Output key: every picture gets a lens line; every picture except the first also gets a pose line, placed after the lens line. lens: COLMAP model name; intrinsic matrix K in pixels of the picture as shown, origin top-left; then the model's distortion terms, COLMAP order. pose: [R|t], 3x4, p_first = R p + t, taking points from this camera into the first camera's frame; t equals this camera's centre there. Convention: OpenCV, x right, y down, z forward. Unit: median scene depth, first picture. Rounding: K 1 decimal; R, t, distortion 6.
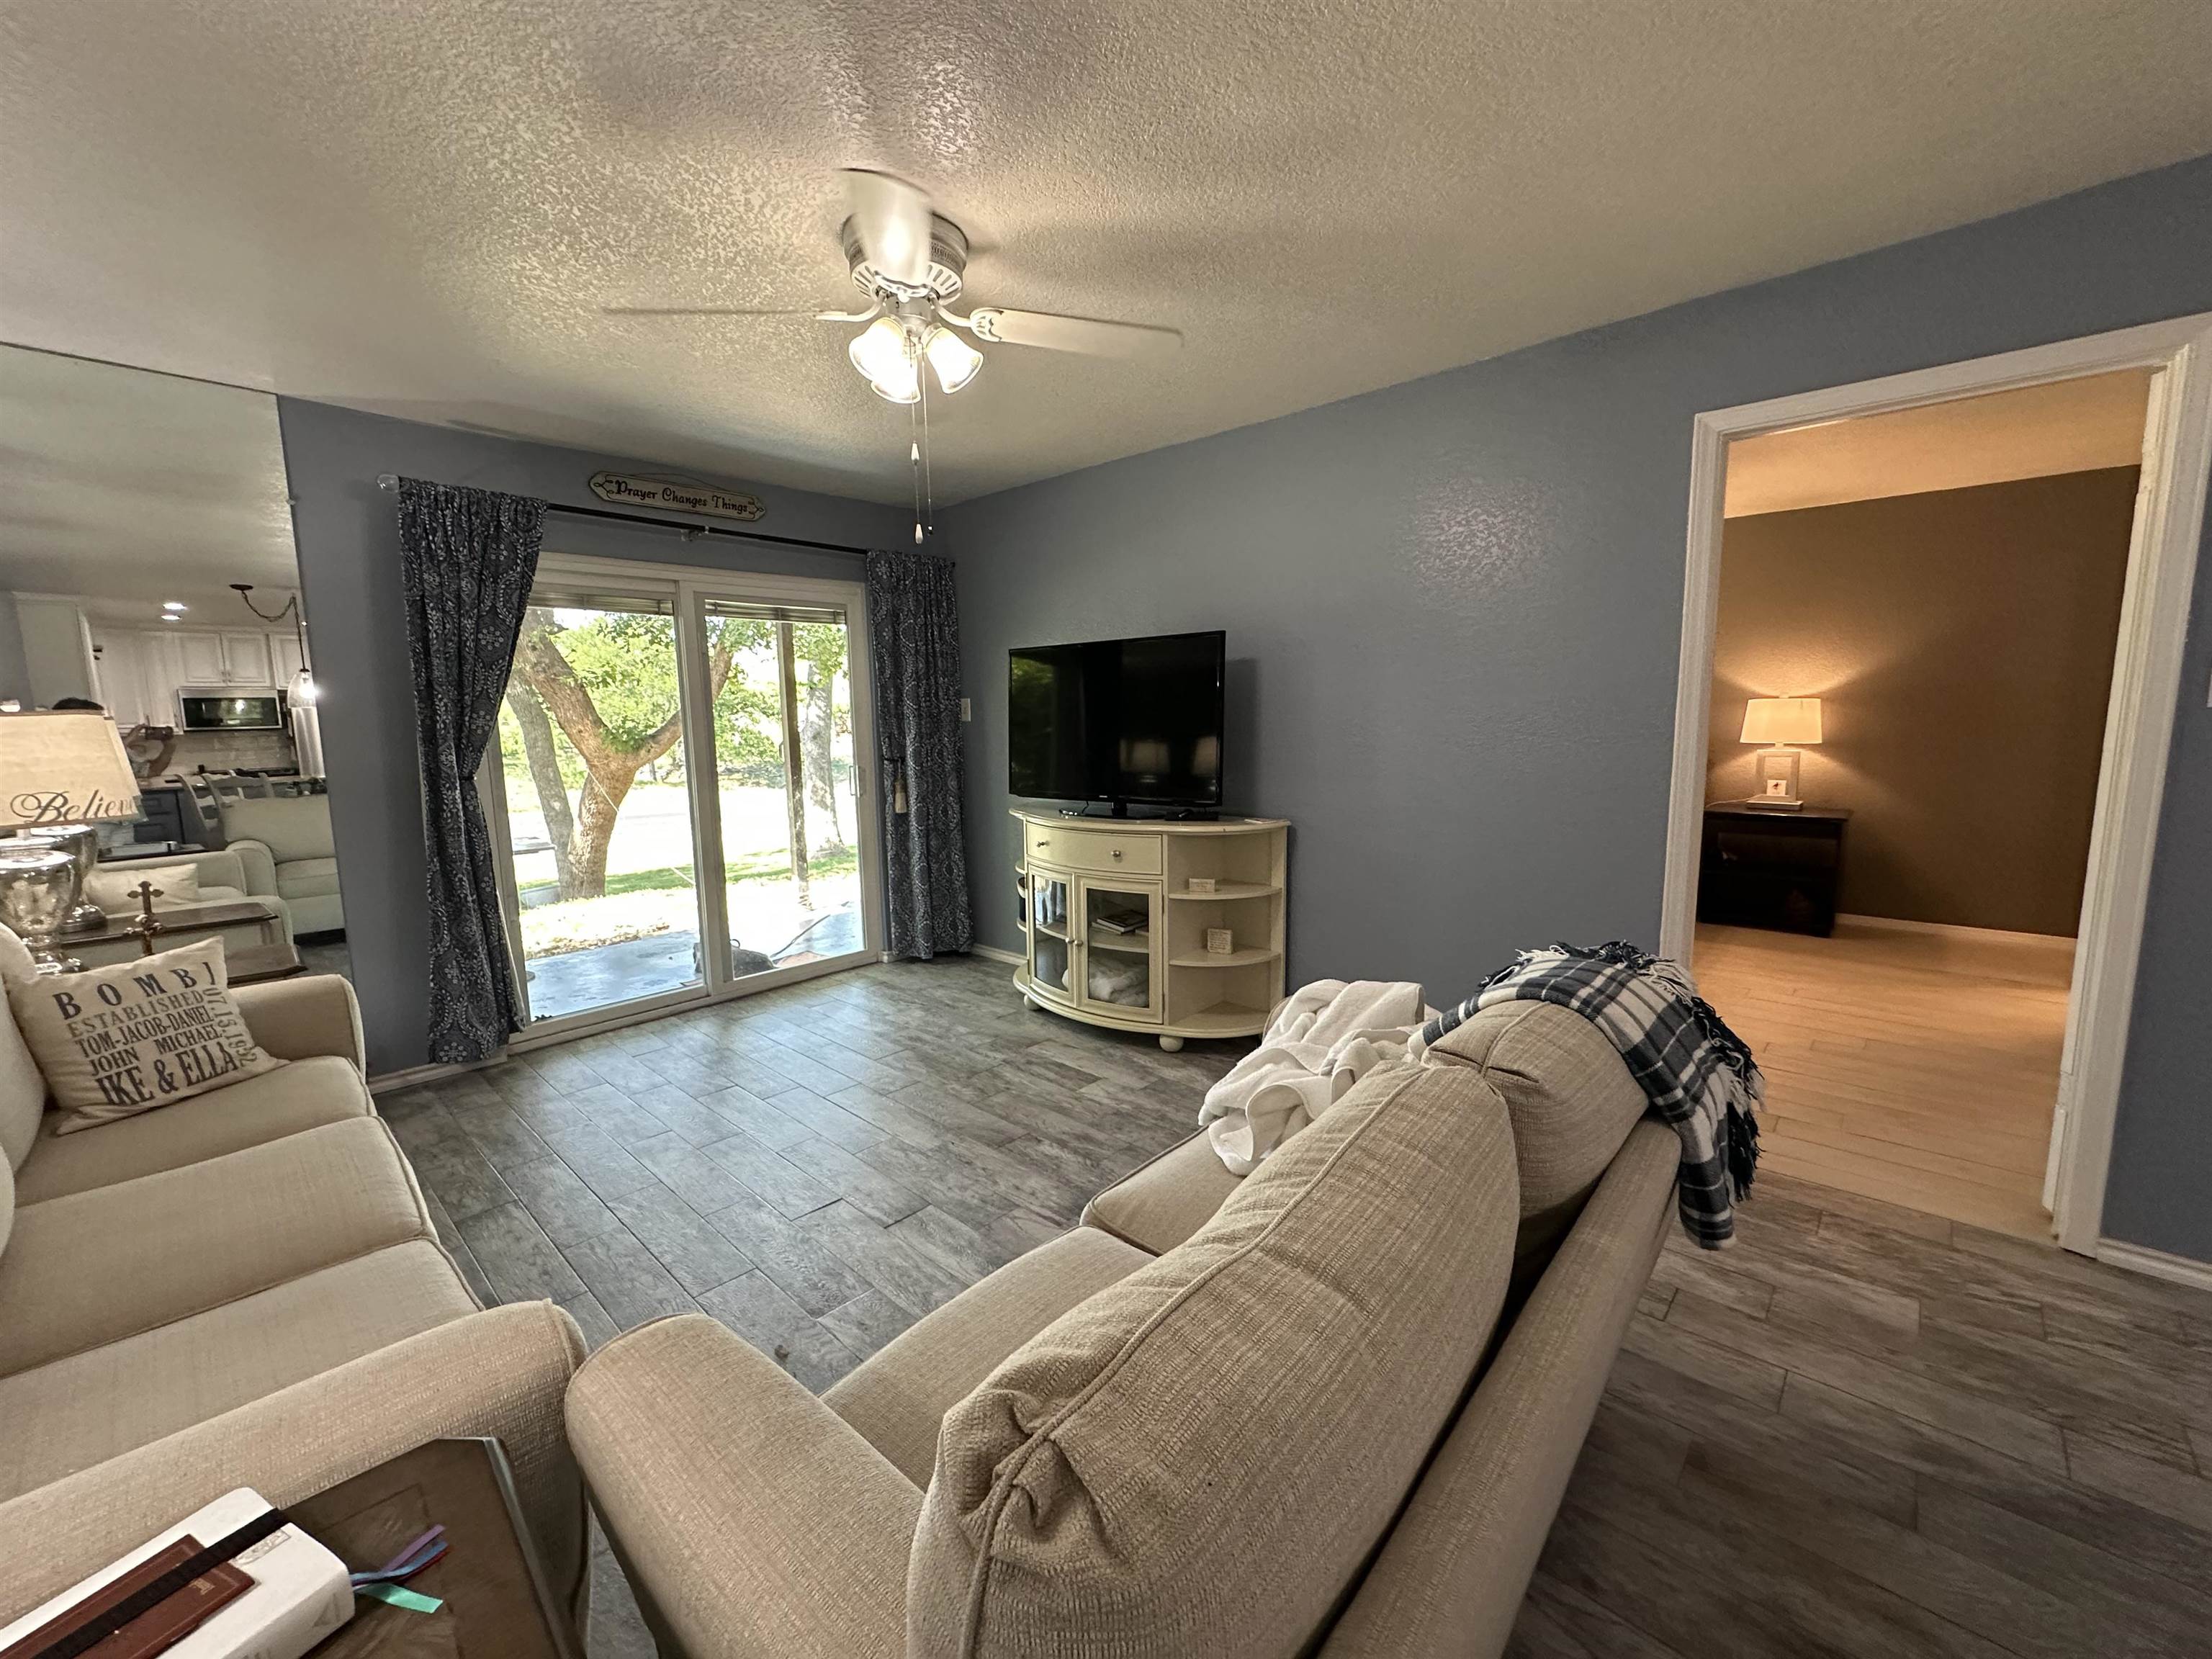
lens RADIAL K [[885.1, 0, 1109.9], [0, 885.1, 828.7], [0, 0, 1]] dist [-0.001919, 0.001187]
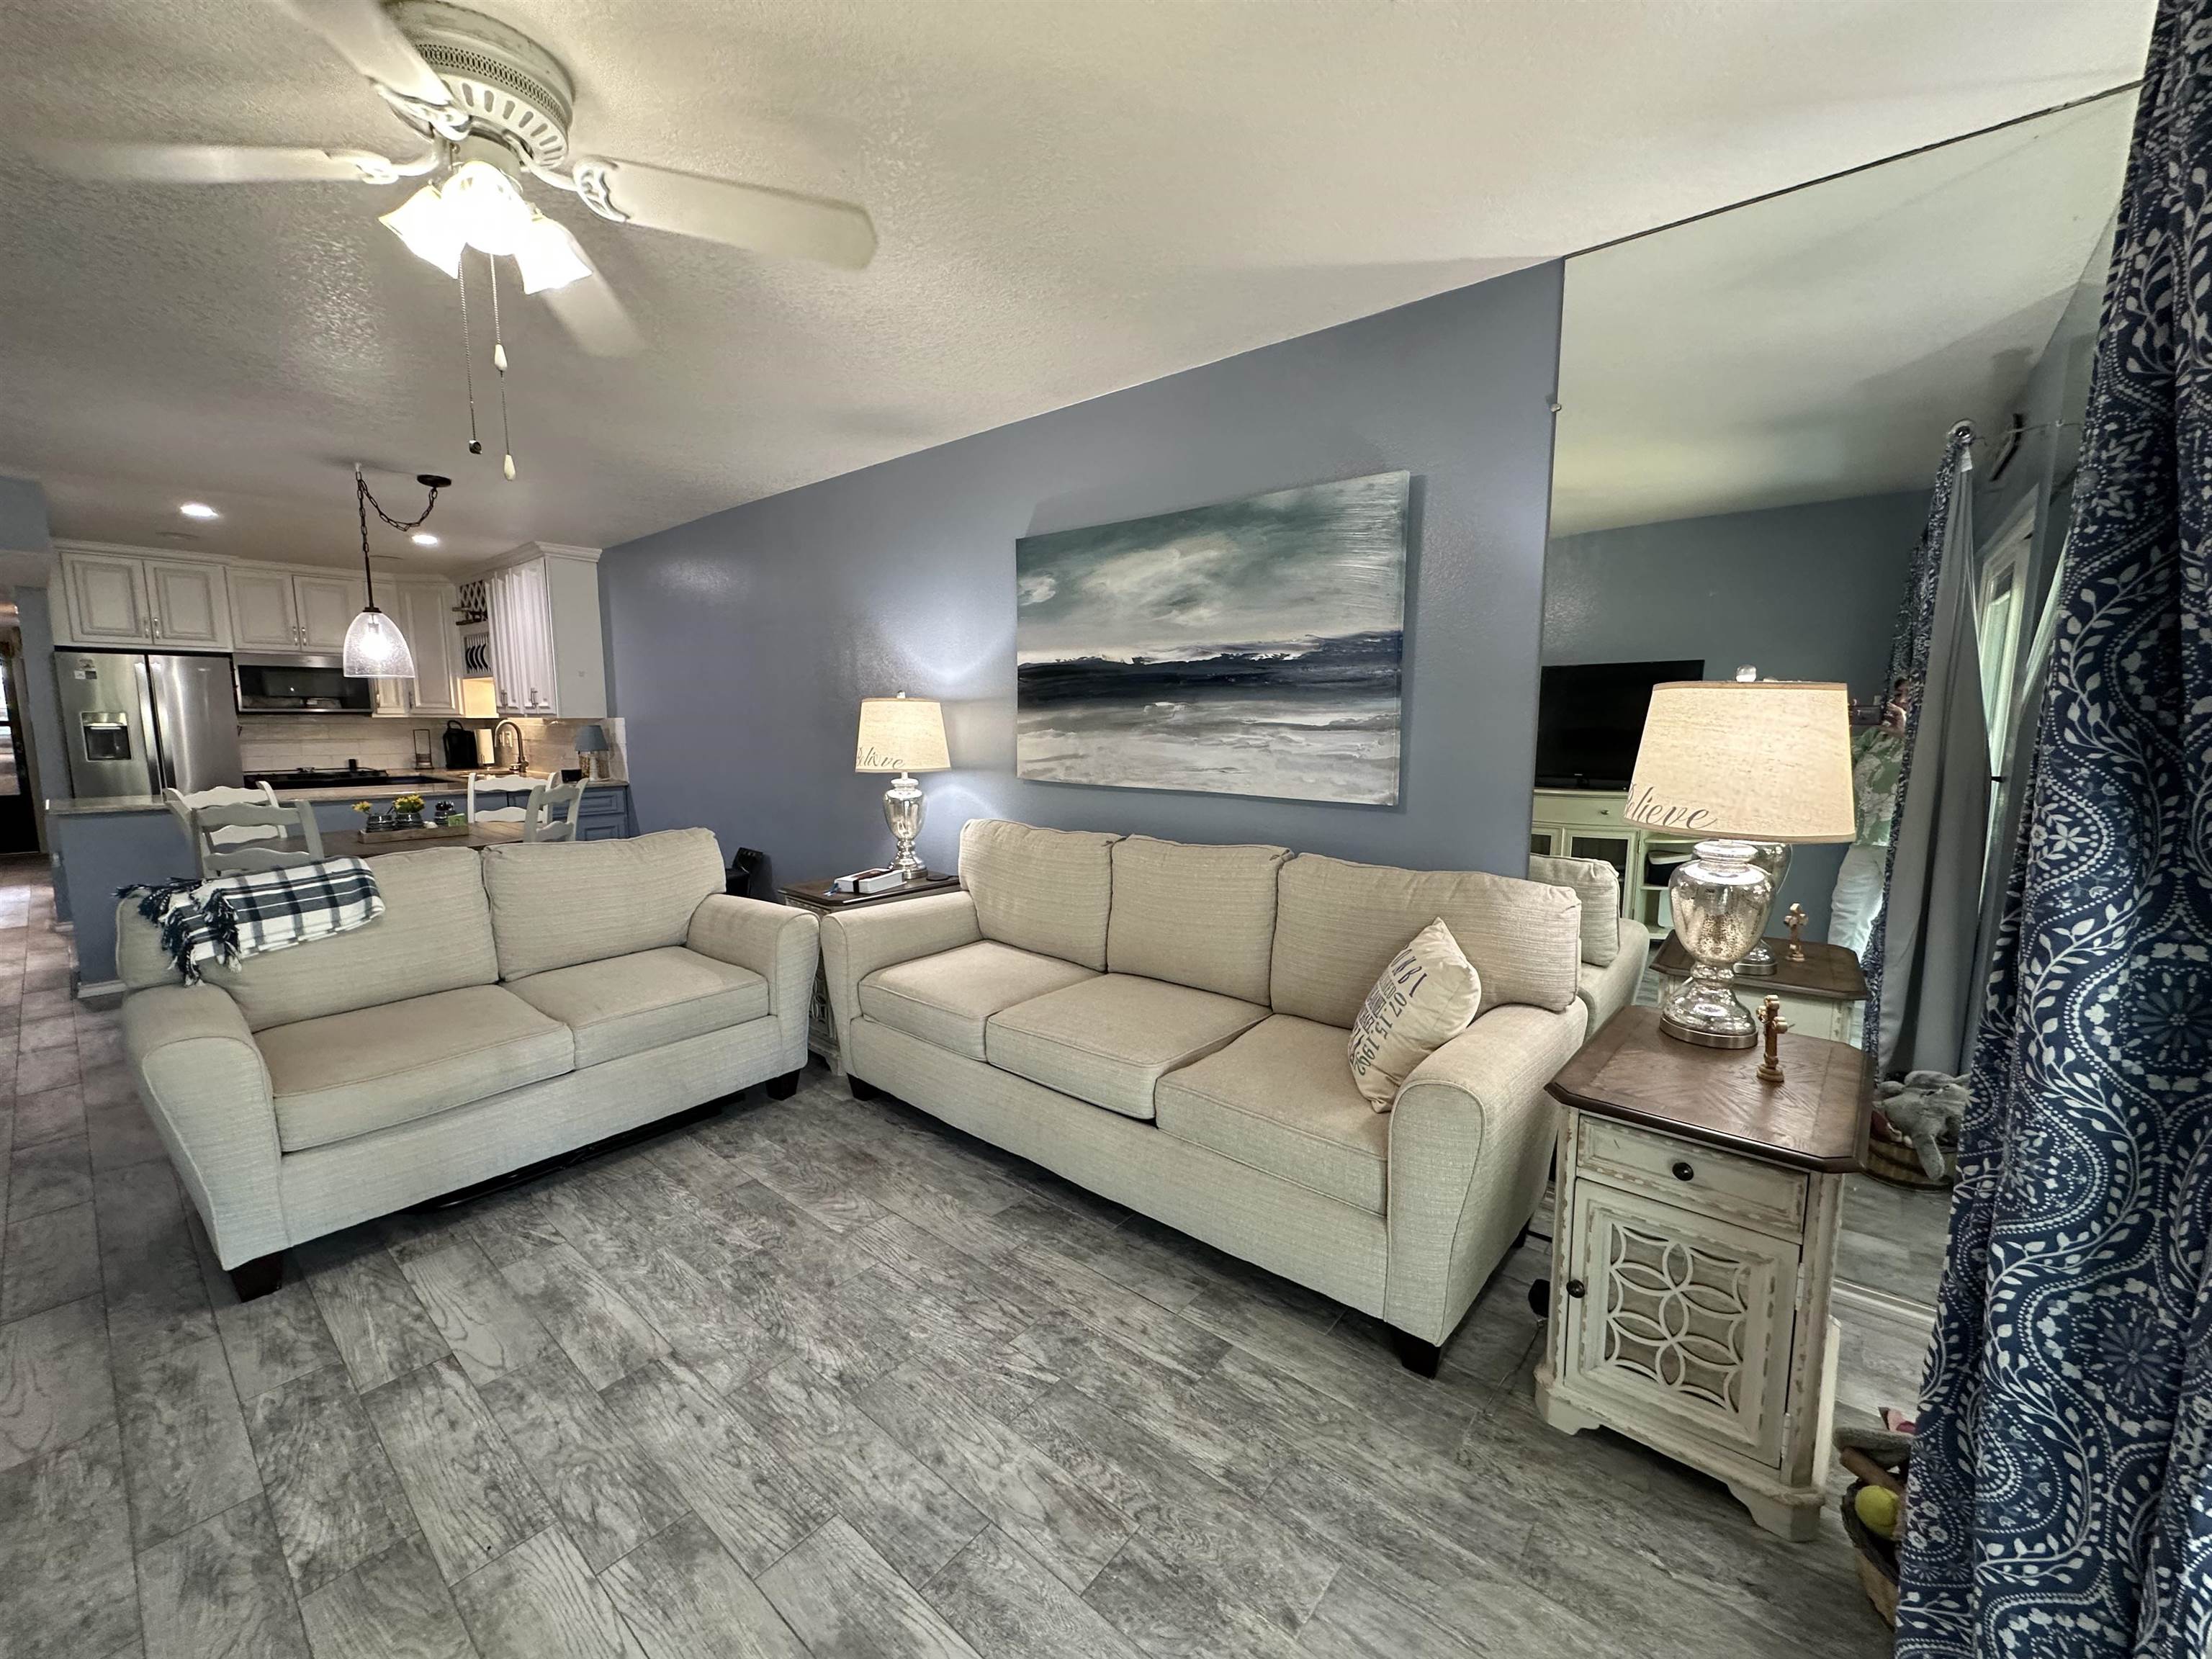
lens RADIAL K [[885.1, 0, 1114.1], [0, 885.1, 825.1], [0, 0, 1]] dist [-0.001919, 0.001187]
pose [[-0.998024, 0.031018, -0.054652, -0.570699], [0.015983, 0.966383, 0.256608, -0.190618], [0.060774, 0.255228, -0.964969, 1.535916]]
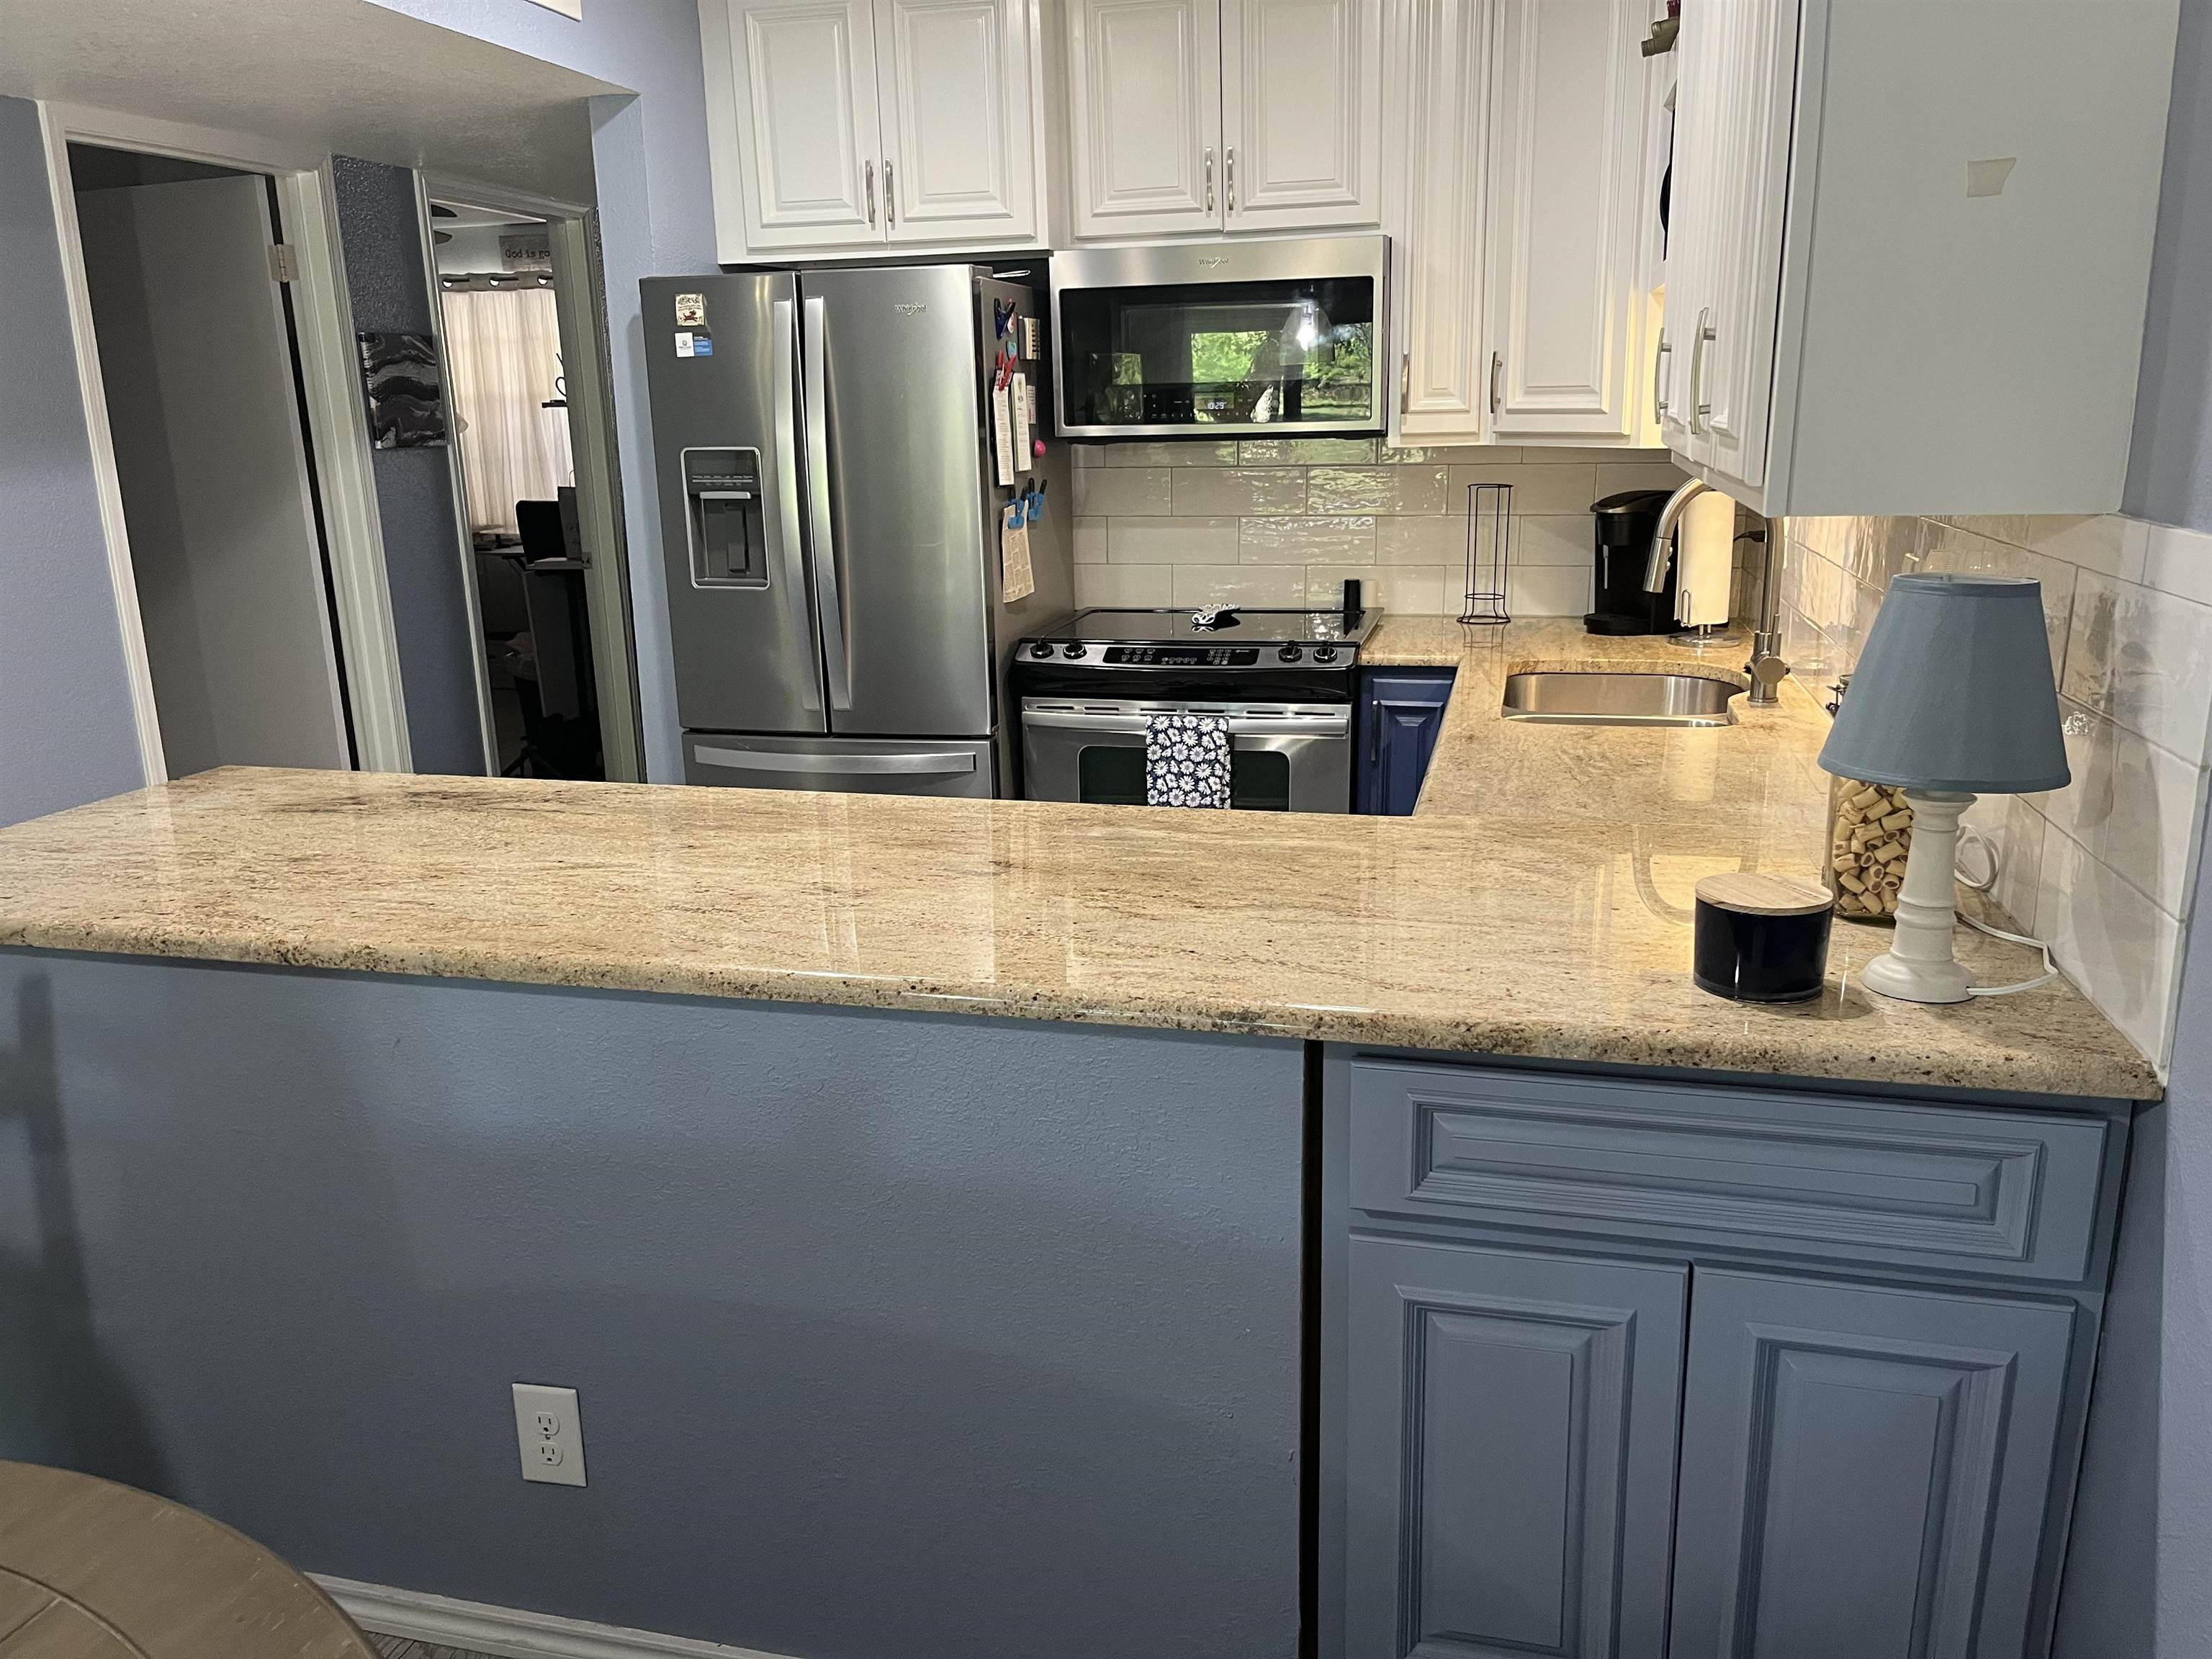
lens RADIAL K [[1705.7, 0, 1069.1], [0, 1705.7, 834.4], [0, 0, 1]] dist [0.048747, -0.051227]
pose [[-0.469017, -0.185568, 0.863474, 0.281225], [0.150082, 0.946712, 0.284977, -0.003255], [-0.870344, 0.263251, -0.416174, -0.313398]]
